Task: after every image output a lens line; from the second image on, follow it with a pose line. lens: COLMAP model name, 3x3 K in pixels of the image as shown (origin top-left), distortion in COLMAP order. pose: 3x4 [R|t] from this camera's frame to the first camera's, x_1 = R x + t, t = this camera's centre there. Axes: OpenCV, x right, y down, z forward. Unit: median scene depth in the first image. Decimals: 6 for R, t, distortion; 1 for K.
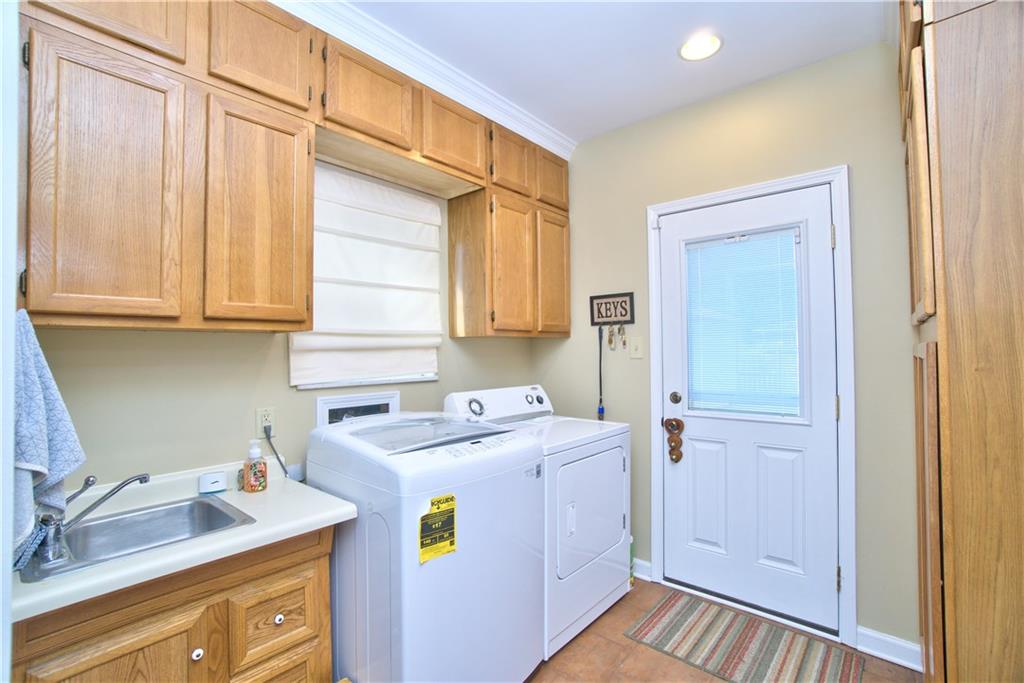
lens RADIAL K [[447.5, 0, 507.4], [0, 447.5, 338.4], [0, 0, 1]] dist [-0.061026, 0.023948]
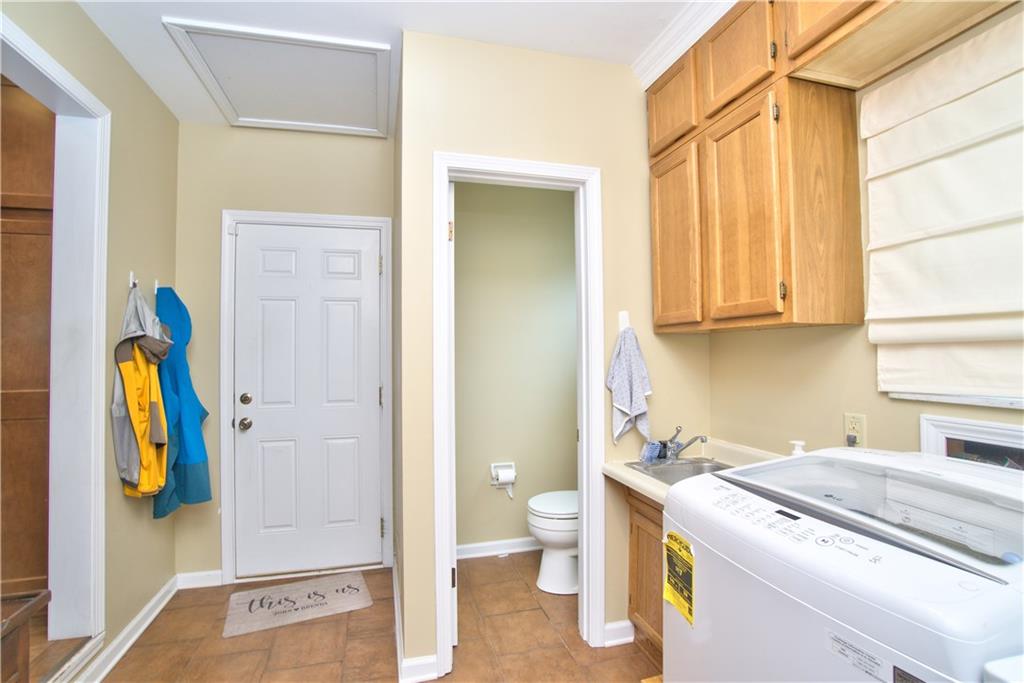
lens RADIAL K [[447.5, 0, 507.4], [0, 447.5, 338.4], [0, 0, 1]] dist [-0.061026, 0.023948]
pose [[-0.526156, -0.017079, -0.850217, 0.624181], [0.029290, 0.998841, -0.038191, 0.034182], [0.849883, -0.044997, -0.525046, 1.103555]]
